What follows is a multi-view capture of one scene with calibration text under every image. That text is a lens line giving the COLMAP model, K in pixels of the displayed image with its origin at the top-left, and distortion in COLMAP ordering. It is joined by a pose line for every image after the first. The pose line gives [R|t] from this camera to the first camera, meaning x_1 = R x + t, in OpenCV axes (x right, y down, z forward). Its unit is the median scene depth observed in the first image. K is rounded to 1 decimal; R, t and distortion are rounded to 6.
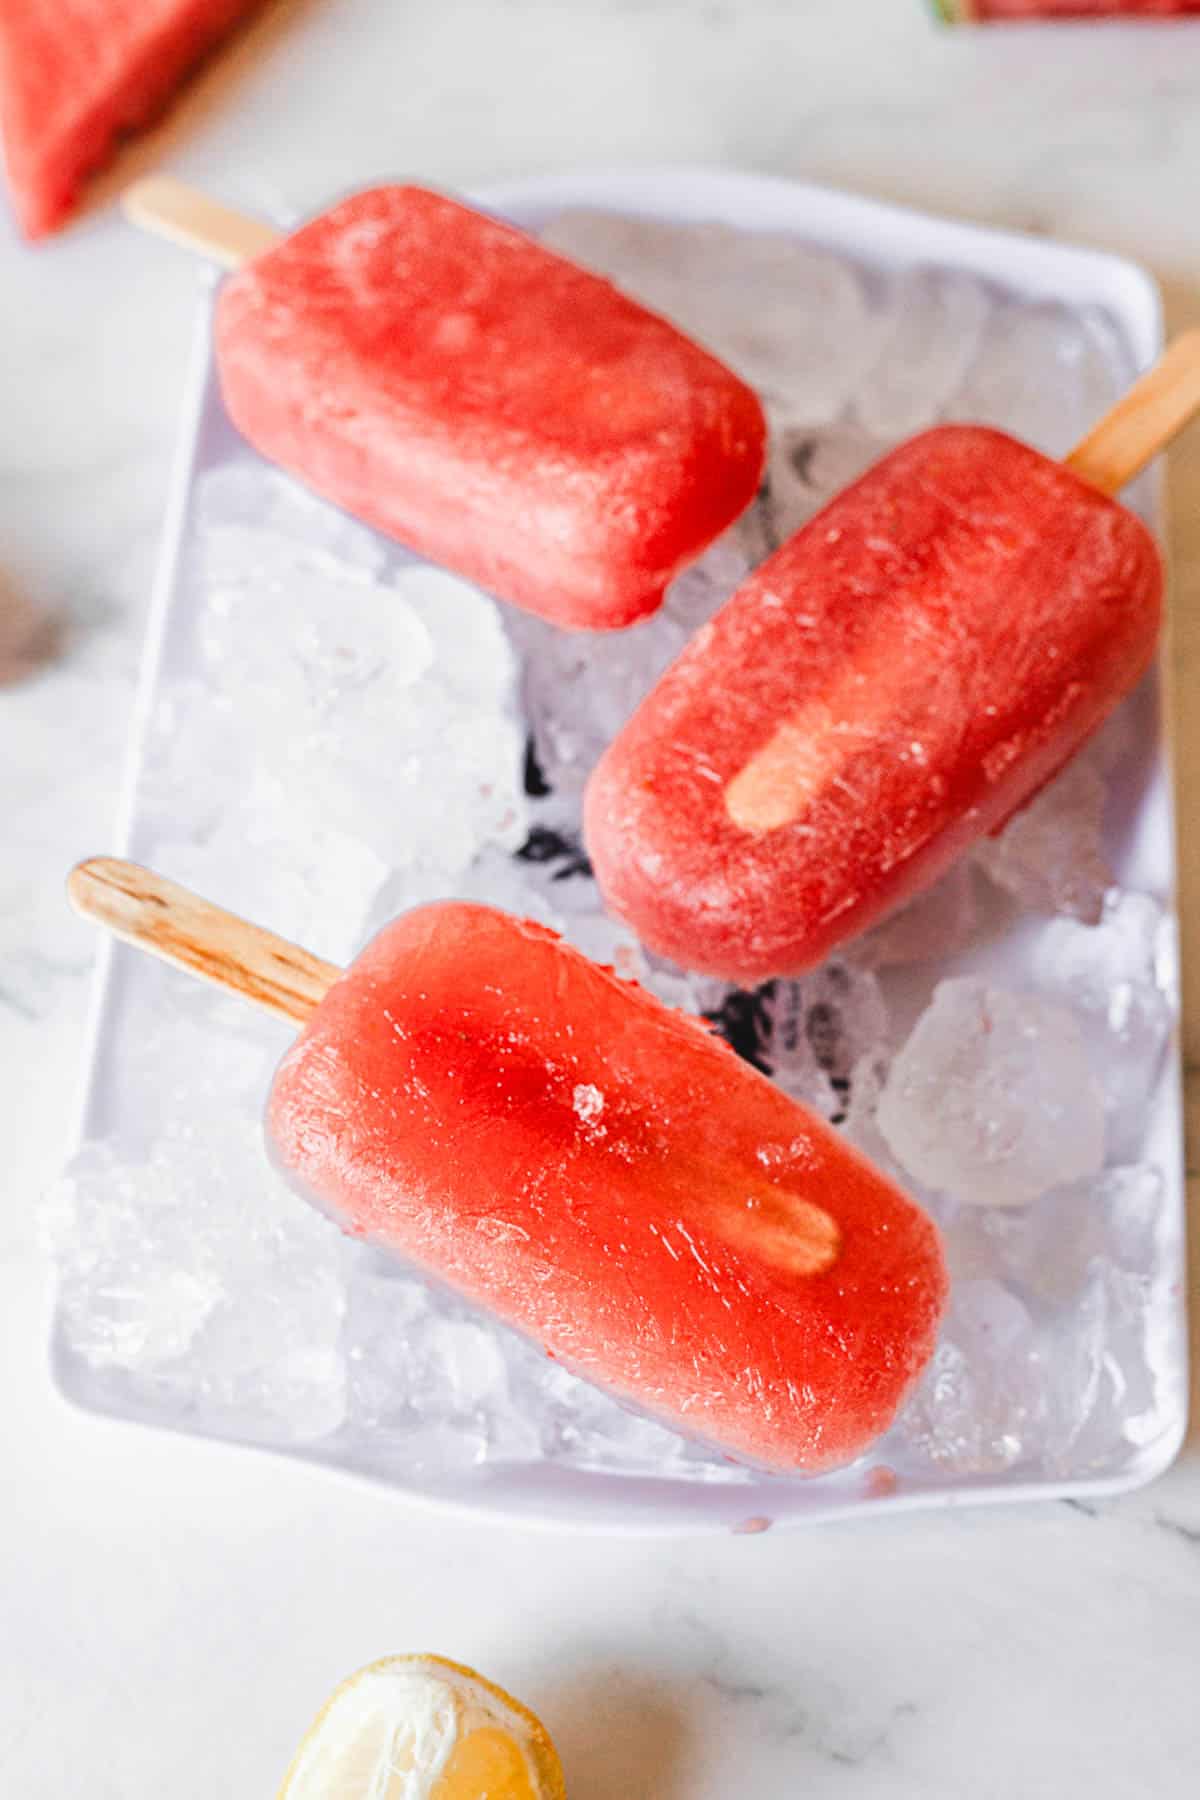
lens RADIAL K [[3079.2, 0, 600.0], [0, 3079.2, 900.0], [0, 0, 1]] dist [0.028591, -0.020047]
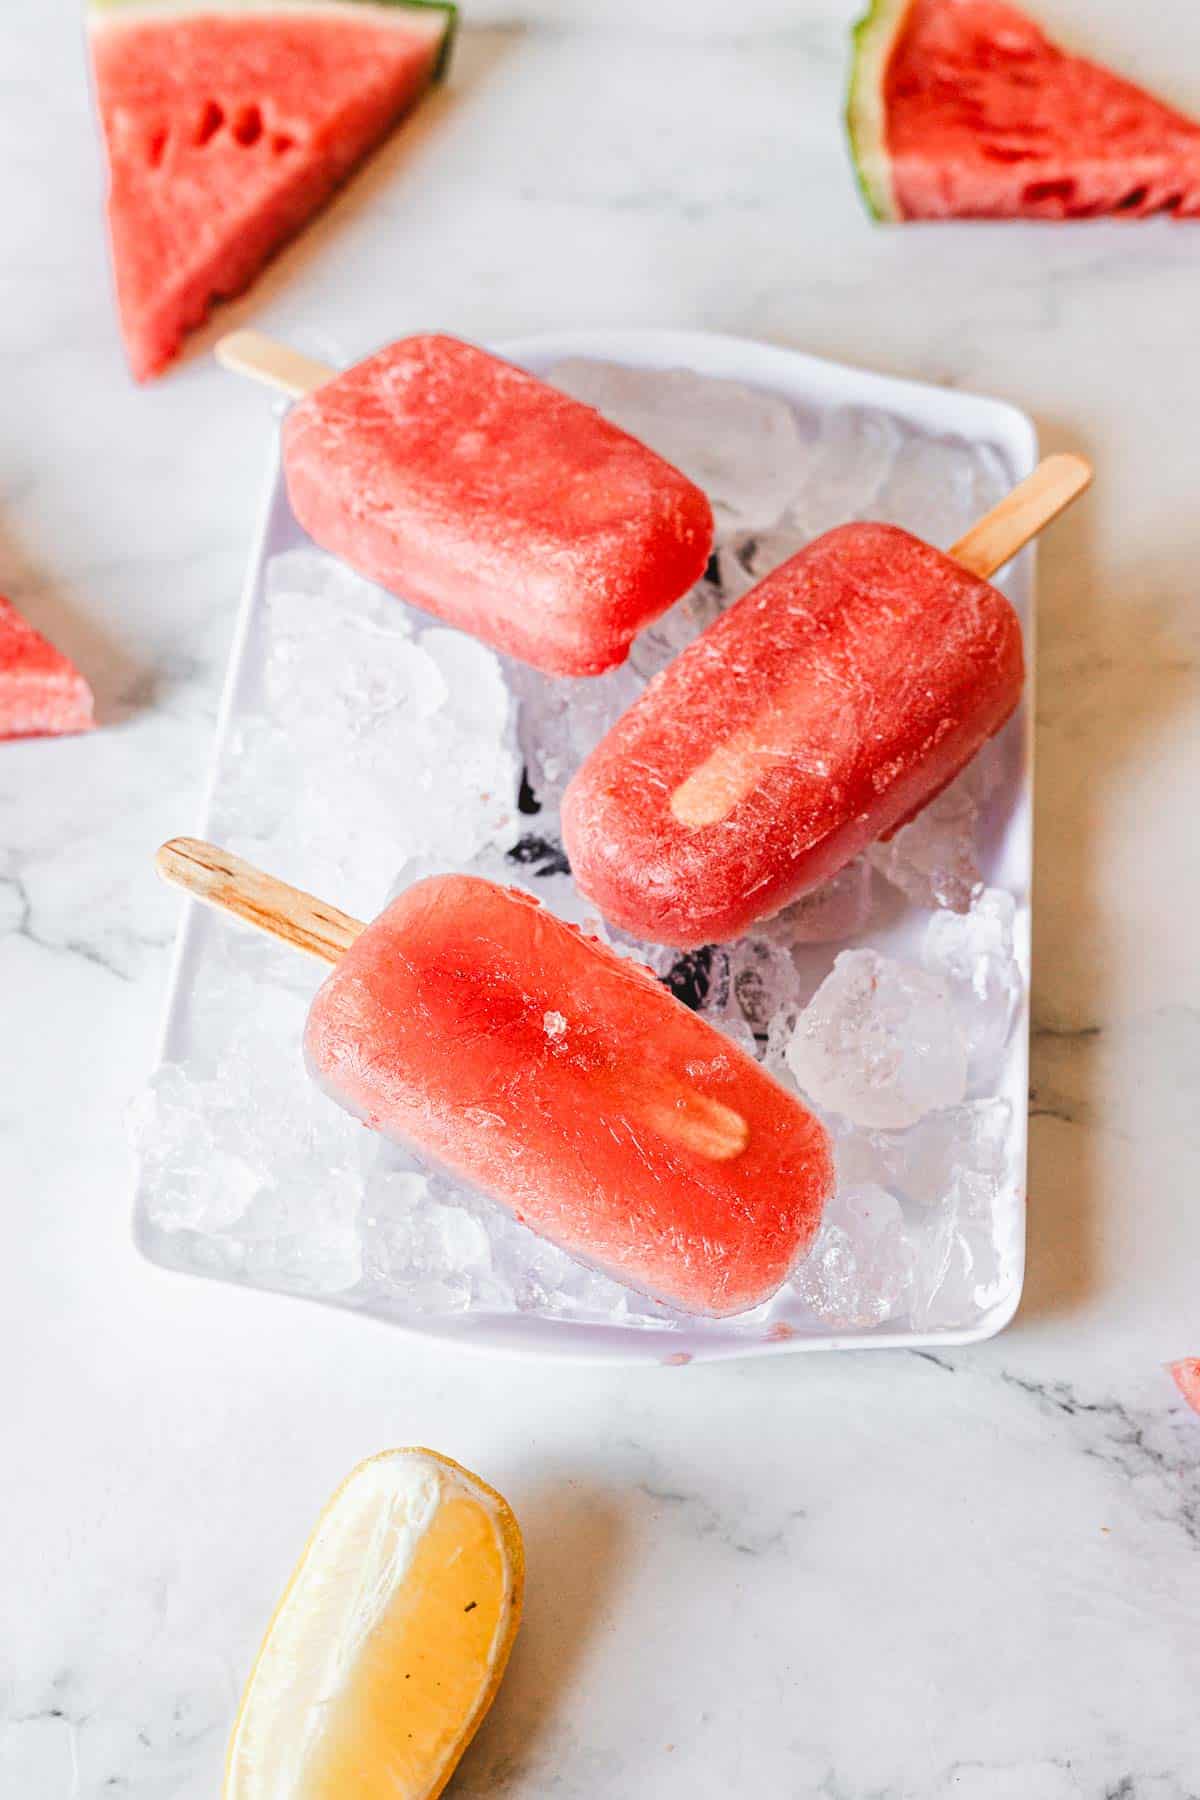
lens RADIAL K [[3079.2, 0, 600.0], [0, 3079.2, 900.0], [0, 0, 1]] dist [0.028591, -0.020047]
pose [[0.999574, 0.016462, -0.024121, 0.043133], [-0.018187, 0.997156, -0.073143, 0.102203], [0.022848, 0.073551, 0.997030, -0.274325]]
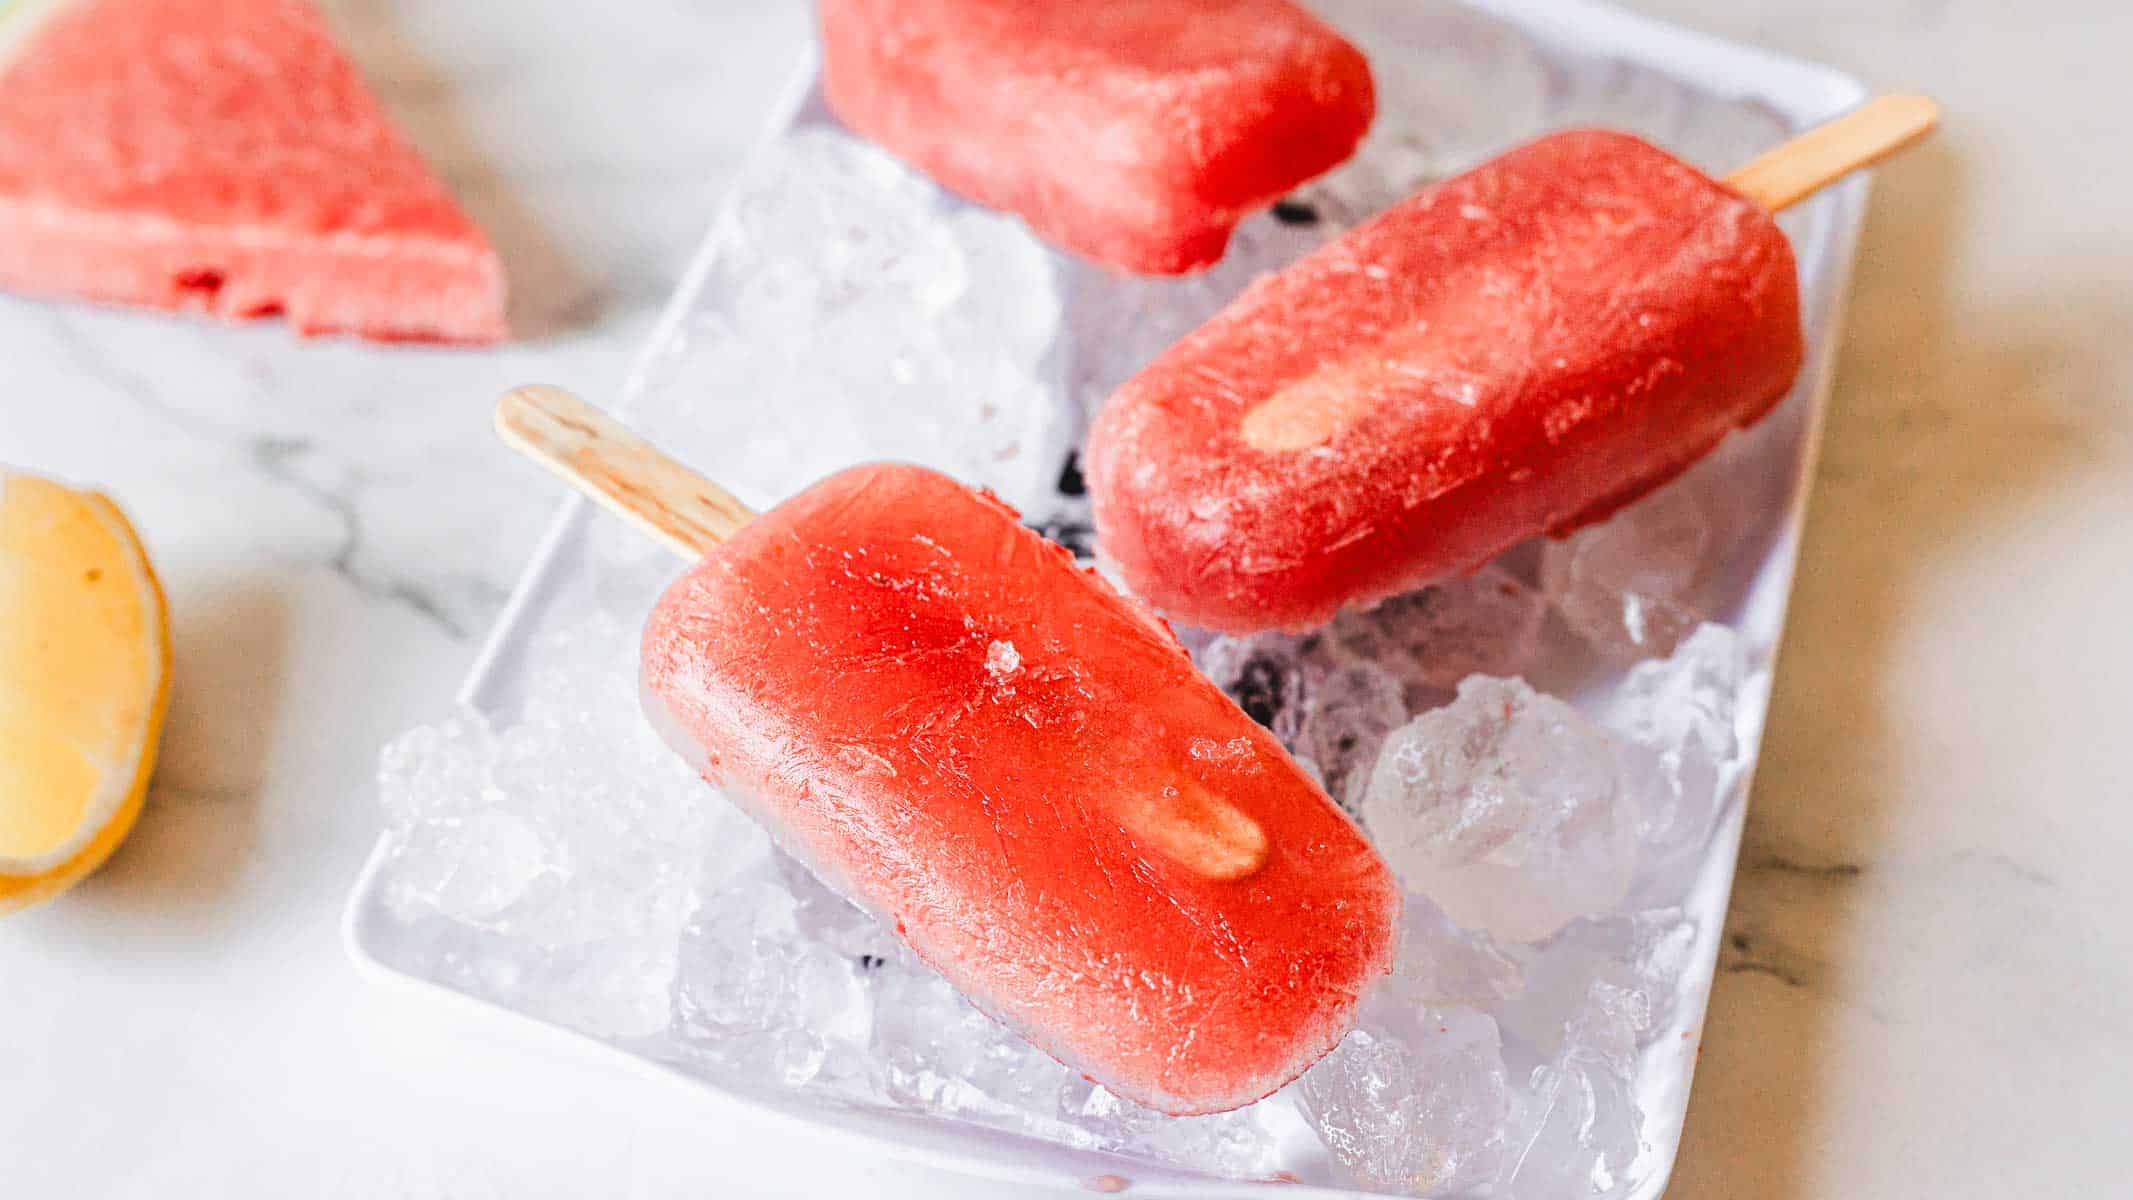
lens RADIAL K [[3651.6, 0, 1066.5], [0, 3651.6, 600.0], [0, 0, 1]] dist [-0.014194, 0.123735]
pose [[0.976230, 0.125996, -0.176350, 0.181419], [-0.174386, 0.939789, -0.293914, 0.328483], [0.128700, 0.317681, 0.939423, 0.039482]]
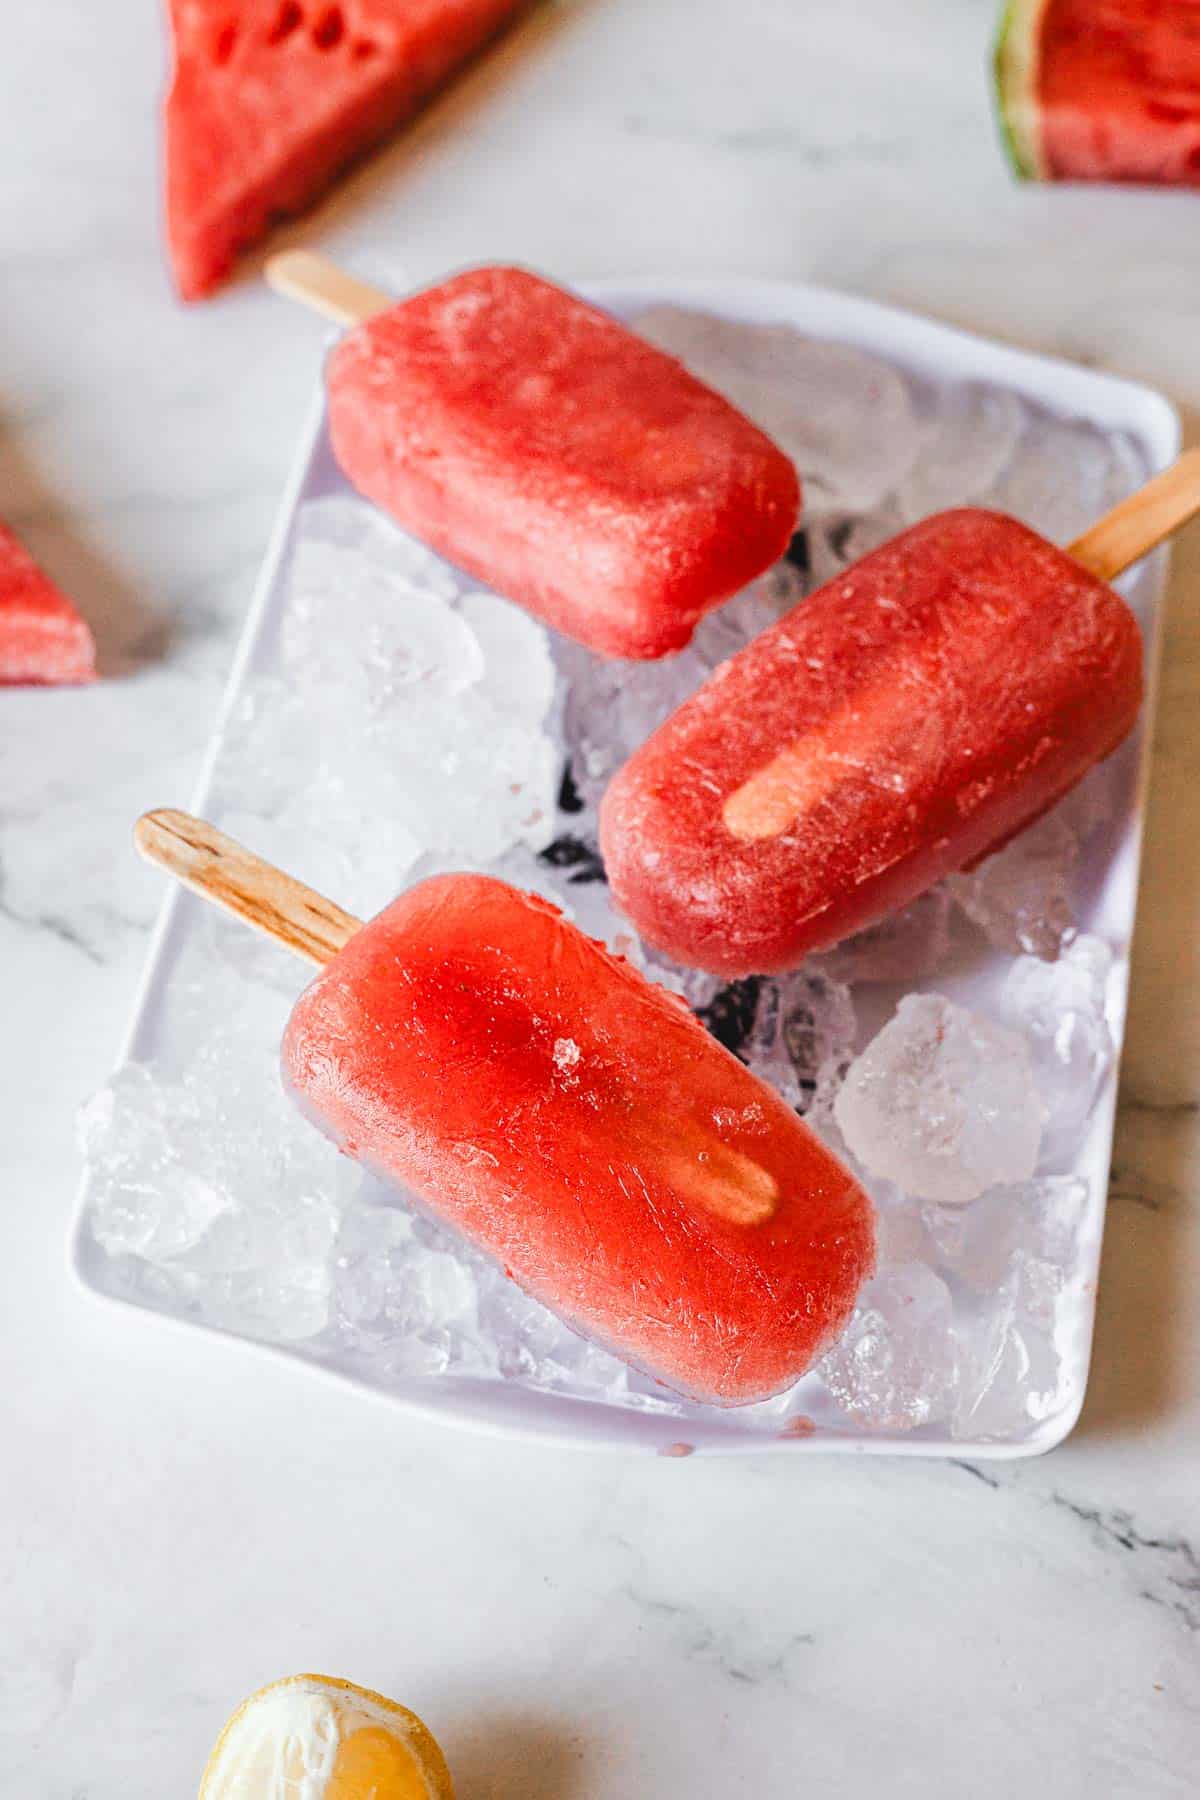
lens RADIAL K [[3079.2, 0, 600.0], [0, 3079.2, 900.0], [0, 0, 1]] dist [0.028591, -0.020047]
pose [[0.993493, 0.091545, -0.067760, 0.075331], [-0.096423, 0.992689, -0.072605, 0.085711], [0.060618, 0.078666, 0.995056, -0.113473]]
